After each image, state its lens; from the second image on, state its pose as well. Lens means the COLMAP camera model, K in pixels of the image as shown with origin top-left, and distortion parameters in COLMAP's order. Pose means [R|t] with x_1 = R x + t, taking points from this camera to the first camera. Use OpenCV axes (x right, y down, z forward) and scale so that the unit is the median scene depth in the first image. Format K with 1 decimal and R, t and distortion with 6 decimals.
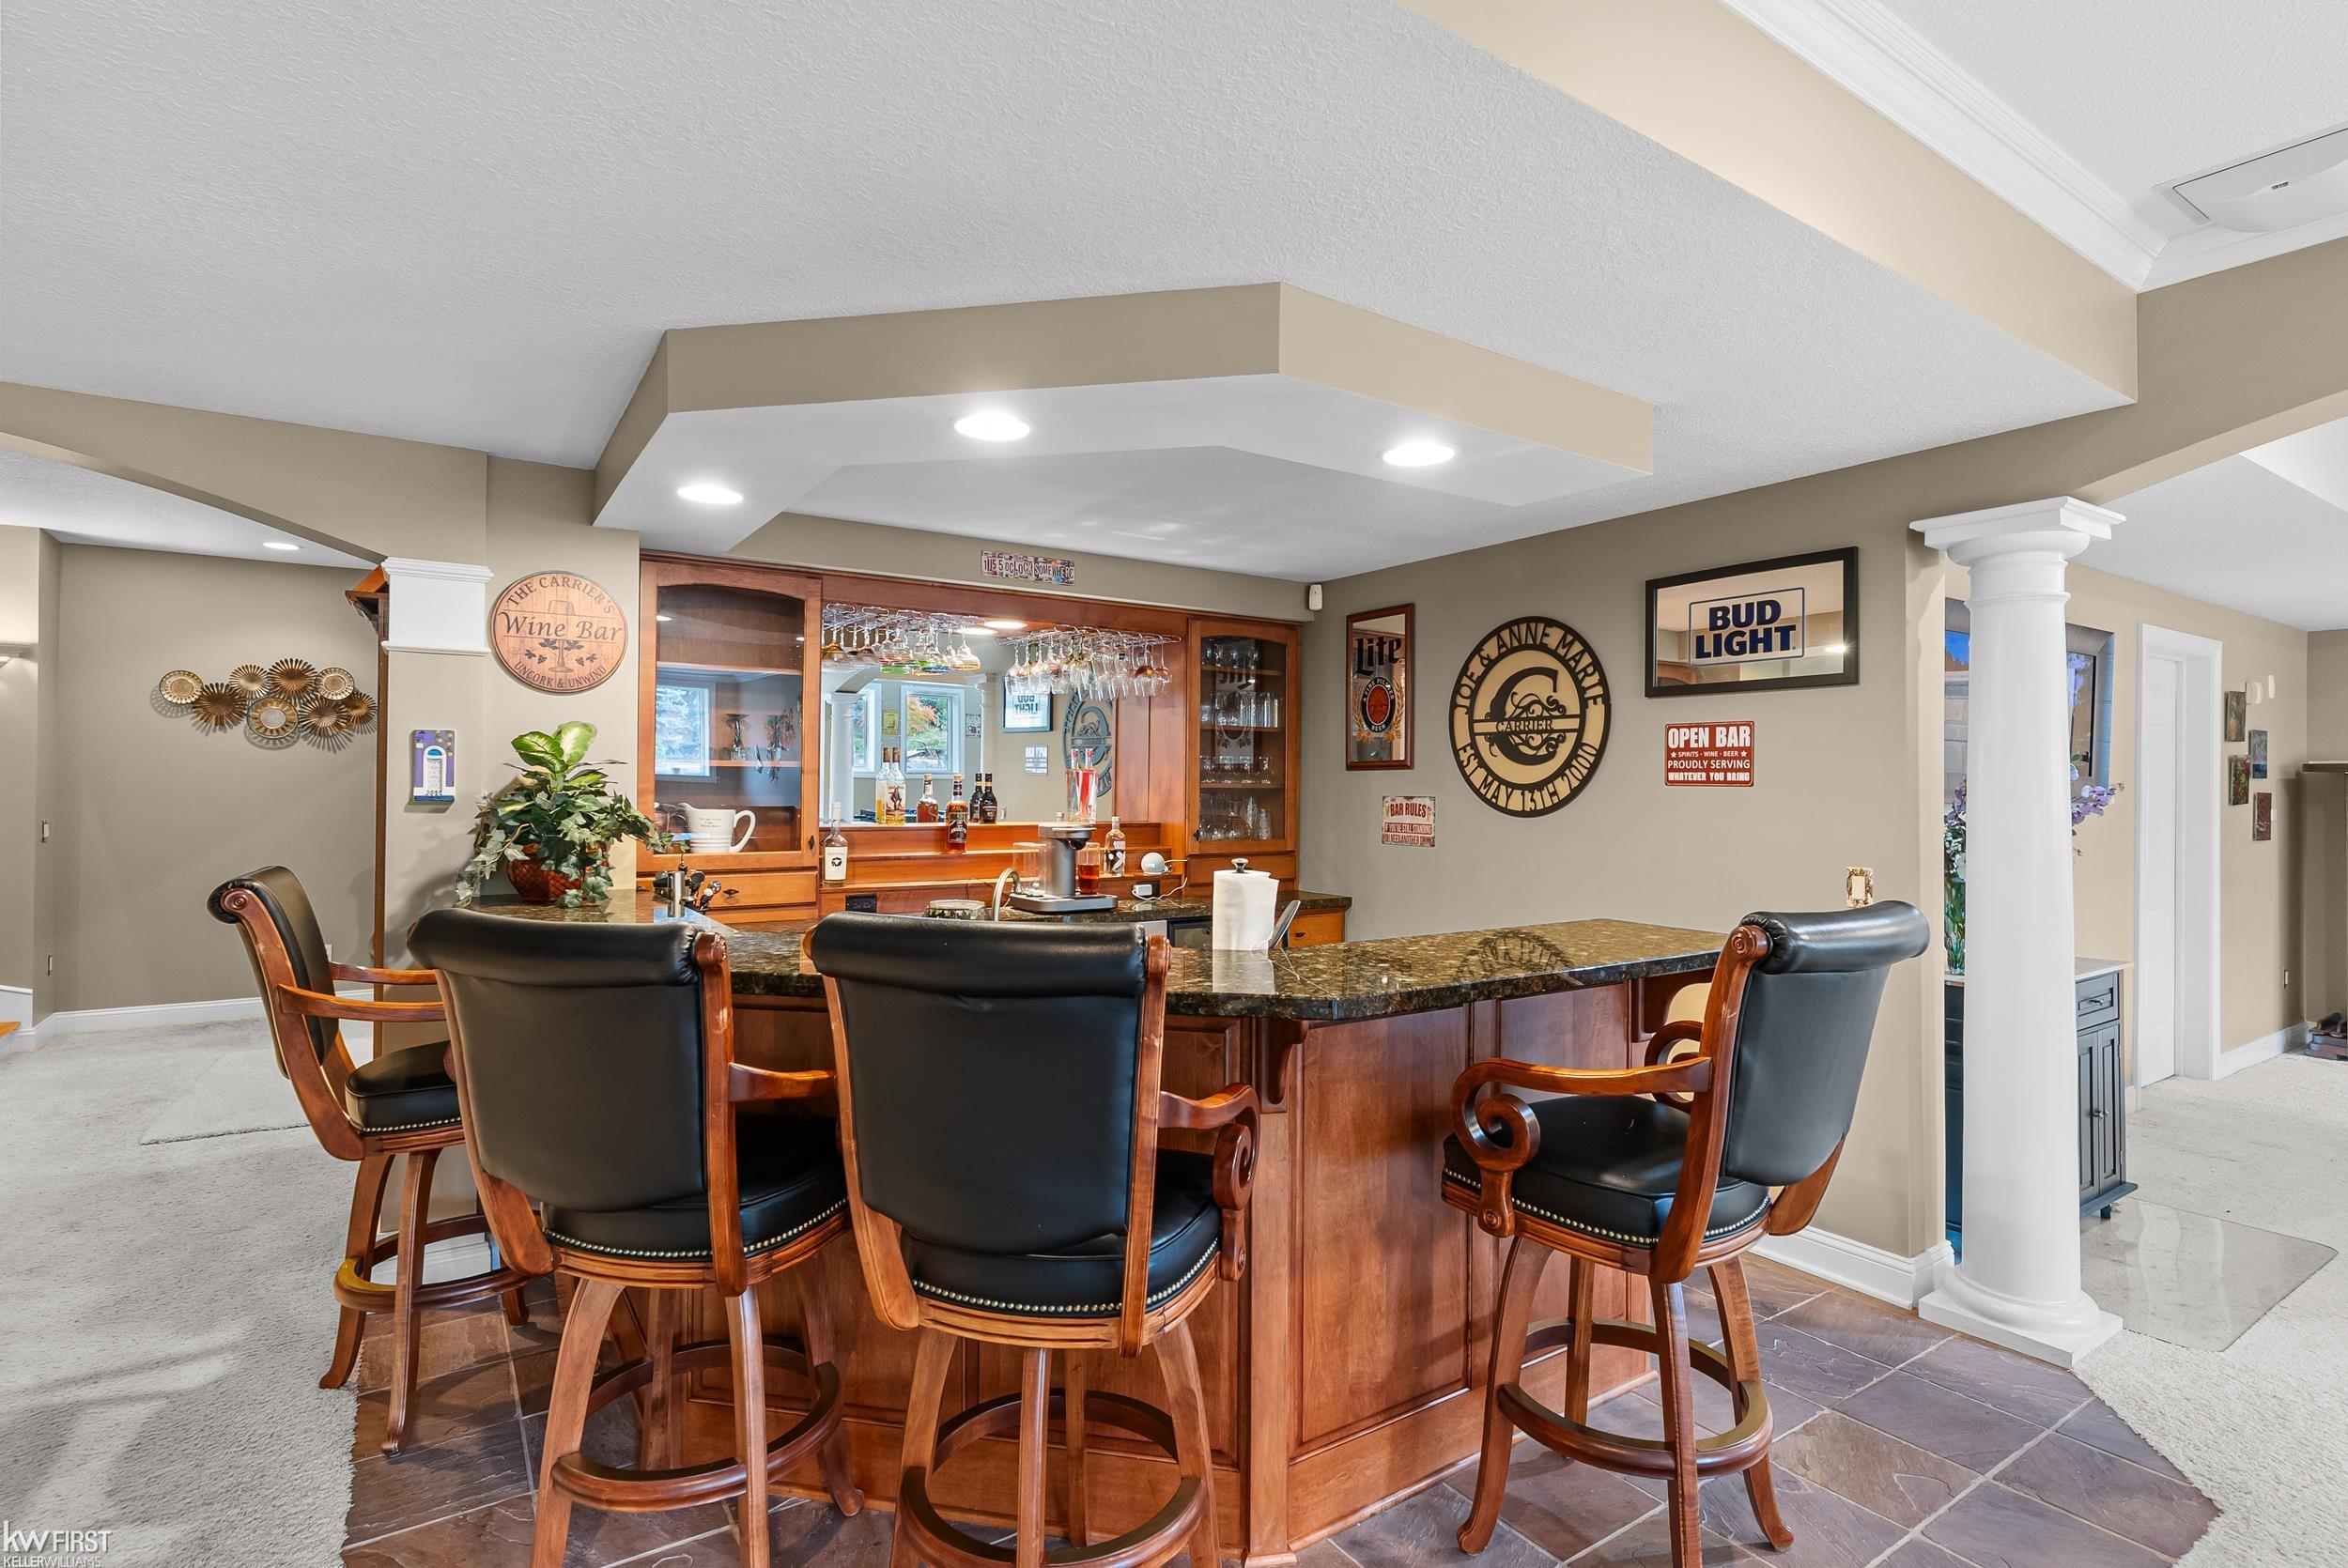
lens RADIAL K [[1143.3, 0, 1171.6], [0, 1143.3, 780.8], [0, 0, 1]] dist [0.001382, 0.000648]
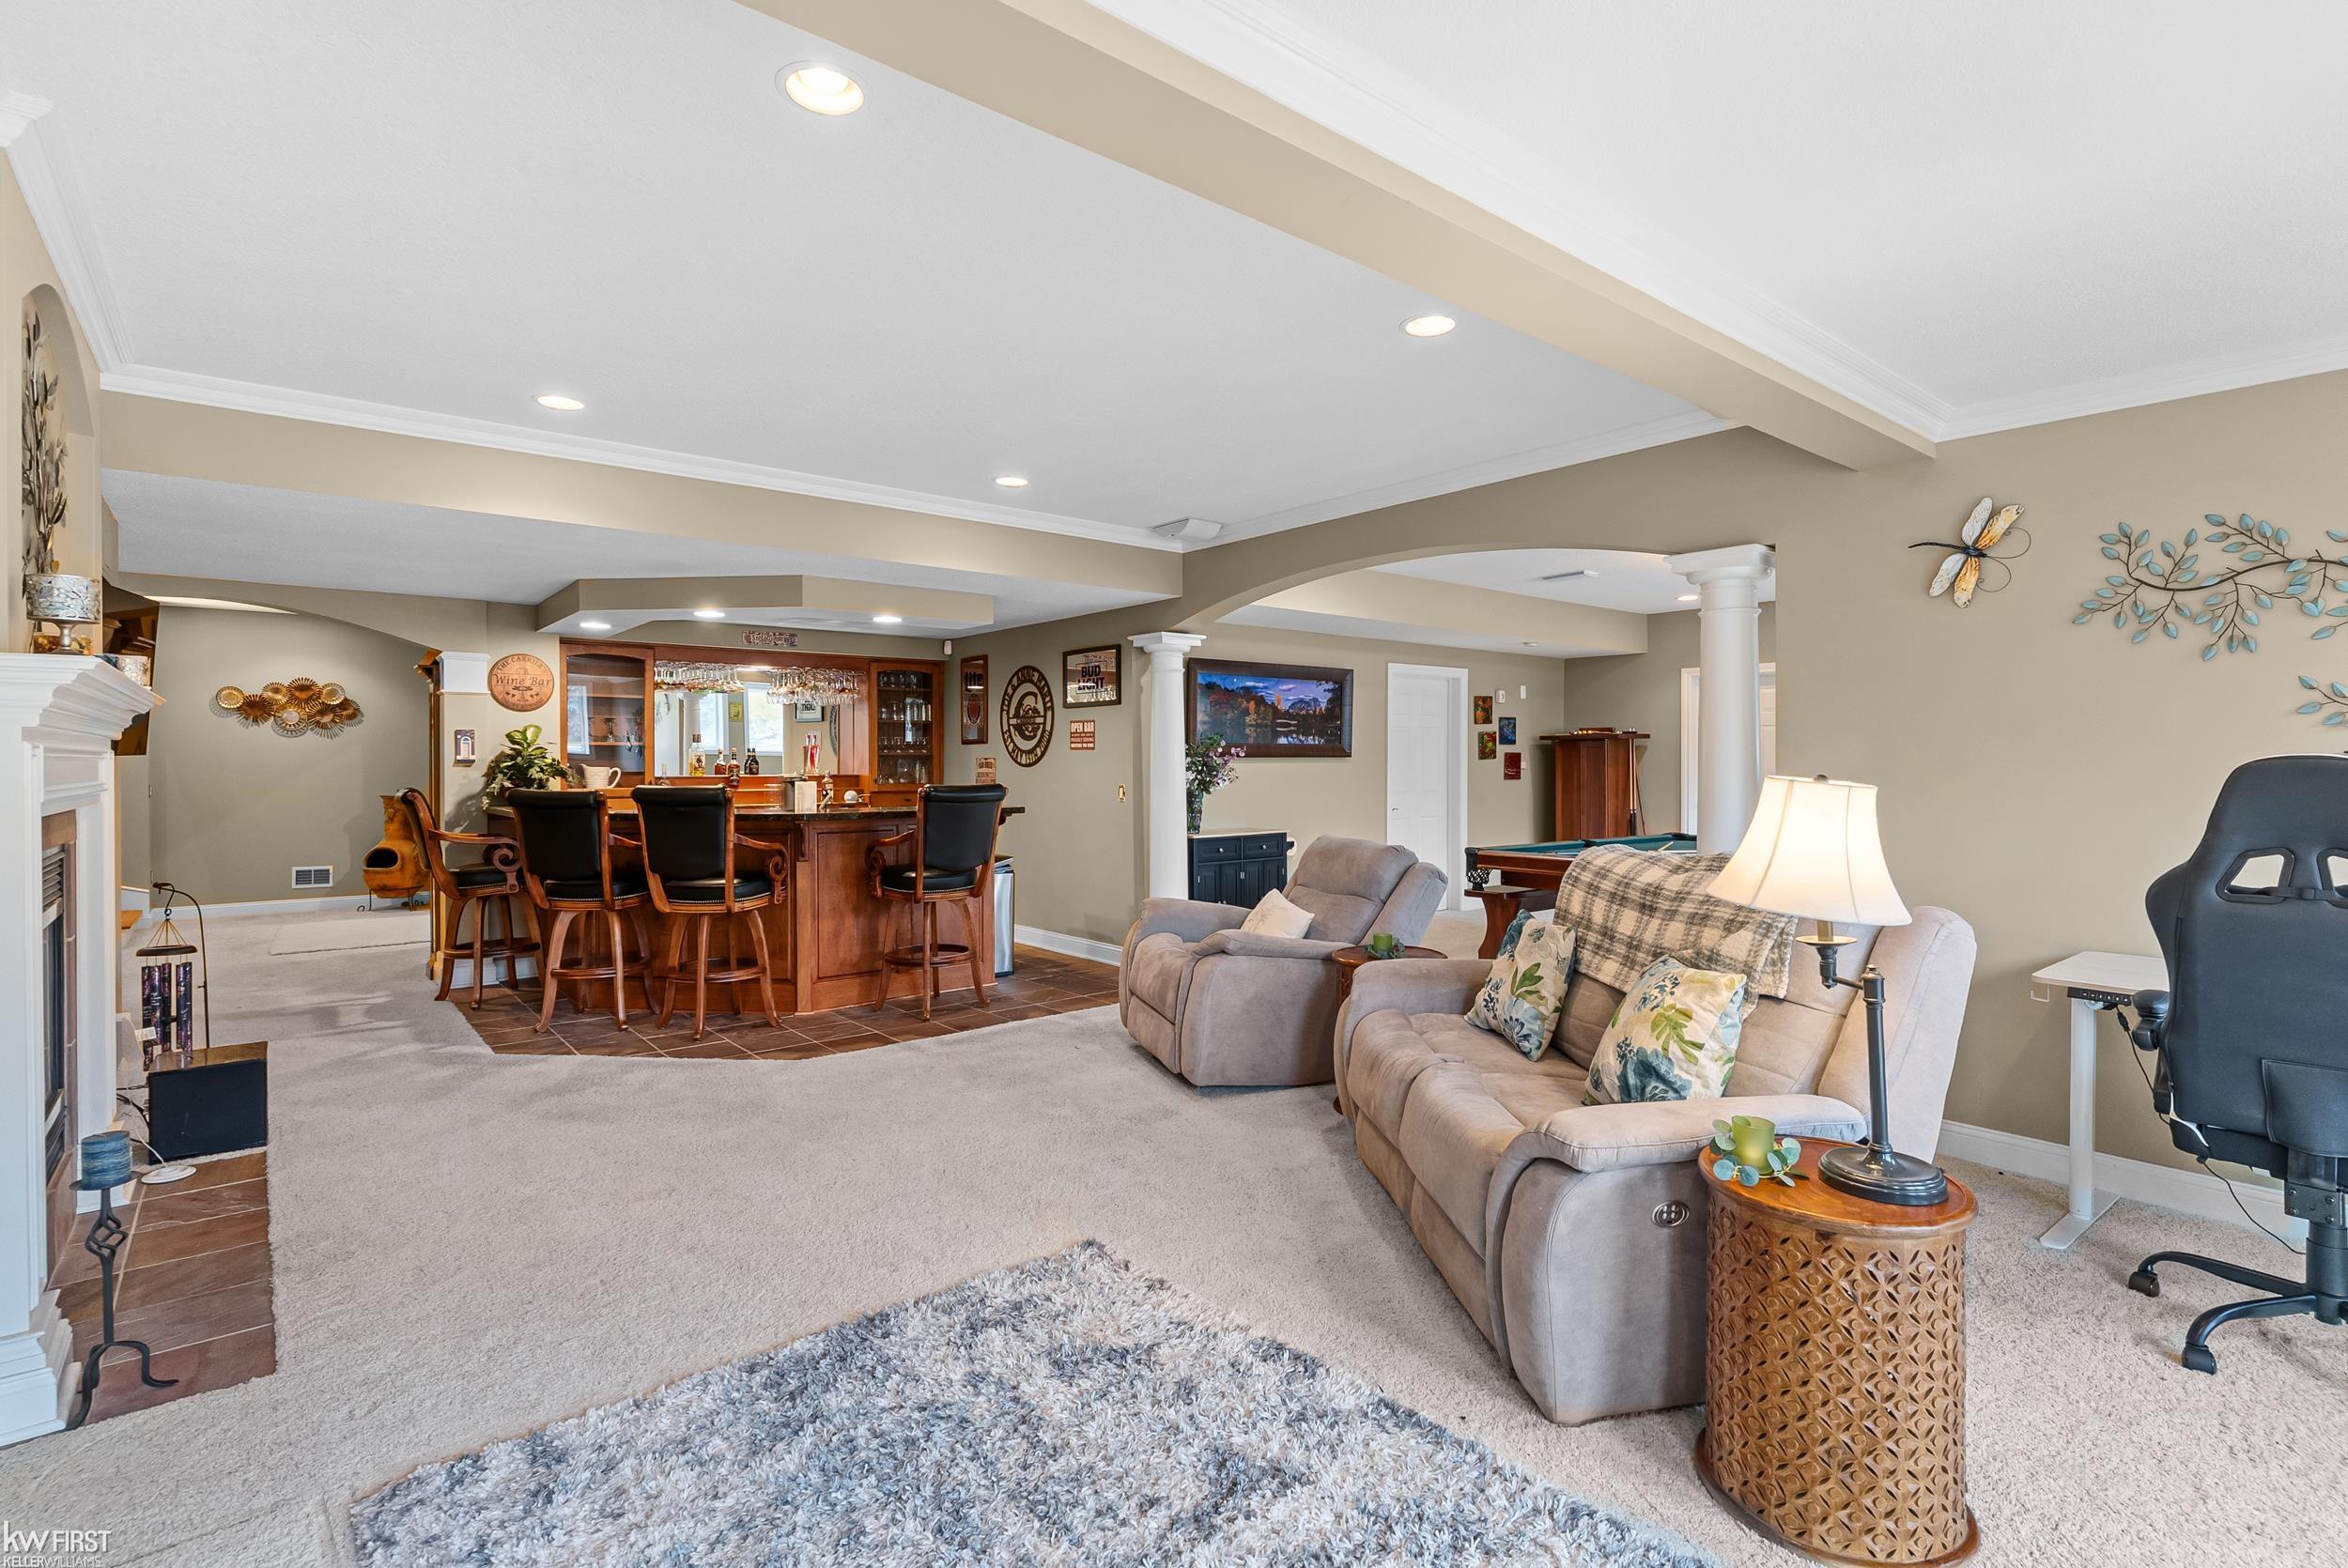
lens RADIAL K [[1125.4, 0, 1173.3], [0, 1125.4, 773.1], [0, 0, 1]] dist [0.004972, 0.000410]
pose [[0.995212, -0.011783, 0.097028, 0.380871], [0.010480, 0.999848, 0.013923, 0.018160], [-0.097177, -0.012840, 0.995184, -0.986429]]
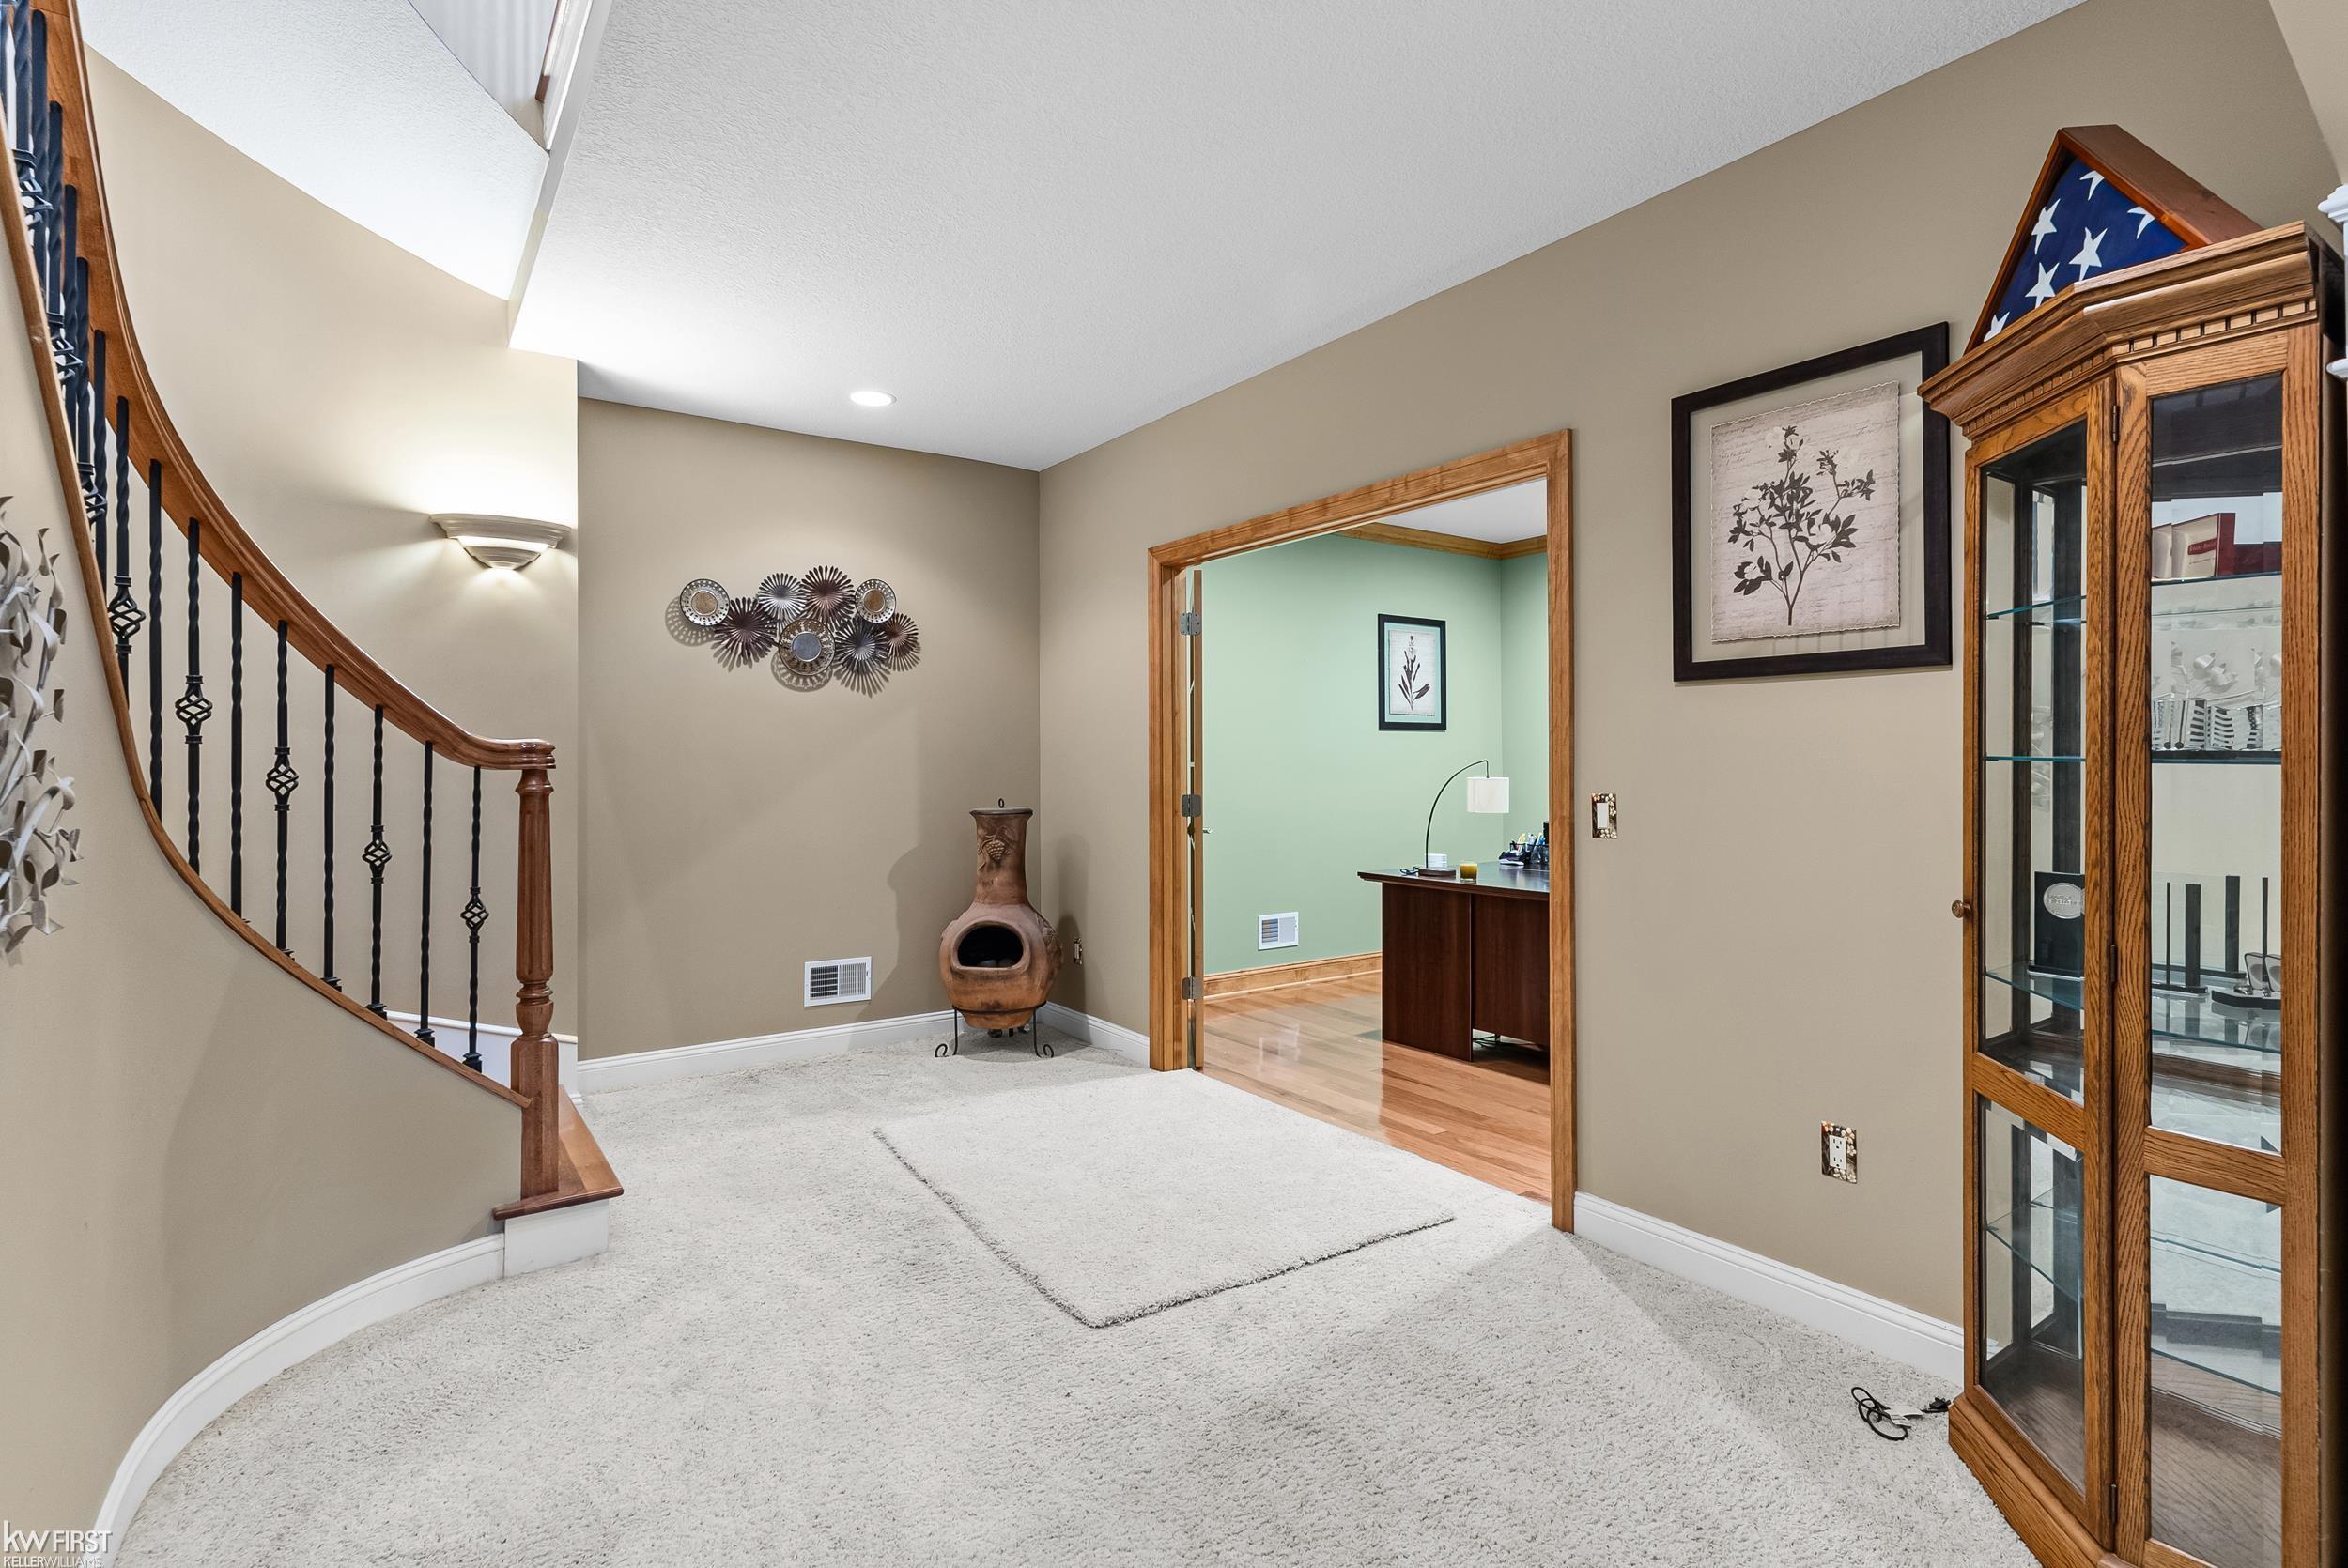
lens RADIAL K [[1125.4, 0, 1172.4], [0, 1125.4, 770.9], [0, 0, 1]] dist [0.004972, 0.000410]
pose [[0.999592, -0.010675, 0.026511, -0.934191], [0.010277, 0.999833, 0.015088, 0.024063], [-0.026668, -0.014810, 0.999535, 0.458623]]
